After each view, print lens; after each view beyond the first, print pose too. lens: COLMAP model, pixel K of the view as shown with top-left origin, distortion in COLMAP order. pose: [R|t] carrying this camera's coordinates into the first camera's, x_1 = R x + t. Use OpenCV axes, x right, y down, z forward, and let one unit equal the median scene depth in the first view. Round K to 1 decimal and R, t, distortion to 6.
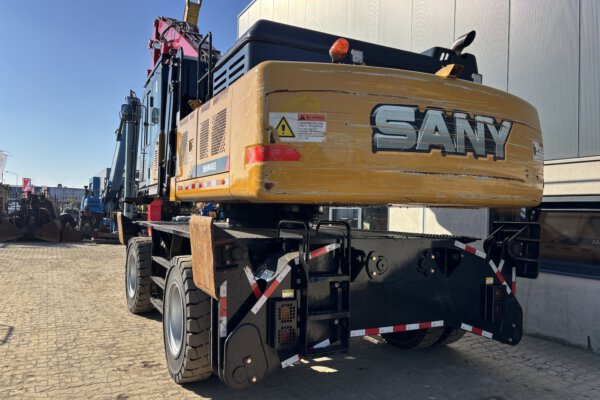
lens RADIAL K [[486.3, 0, 304.1], [0, 486.3, 202.9], [0, 0, 1]] dist [0.052109, -0.064609]
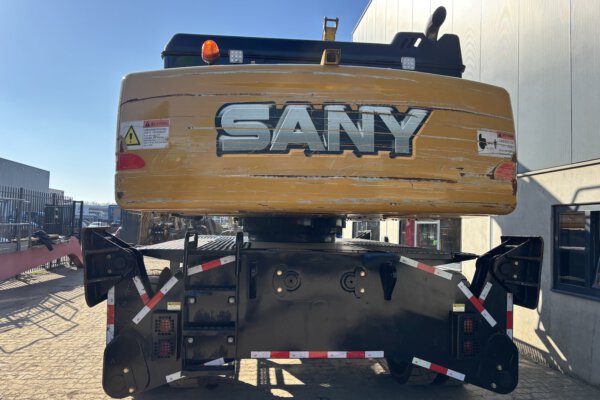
lens RADIAL K [[486.3, 0, 299.5], [0, 486.3, 202.8], [0, 0, 1]] dist [0.052109, -0.064609]
pose [[0.920849, -0.022531, -0.389268, 0.575219], [0.007633, 0.999179, -0.039777, 0.020710], [0.389844, 0.033657, 0.920265, 0.189845]]
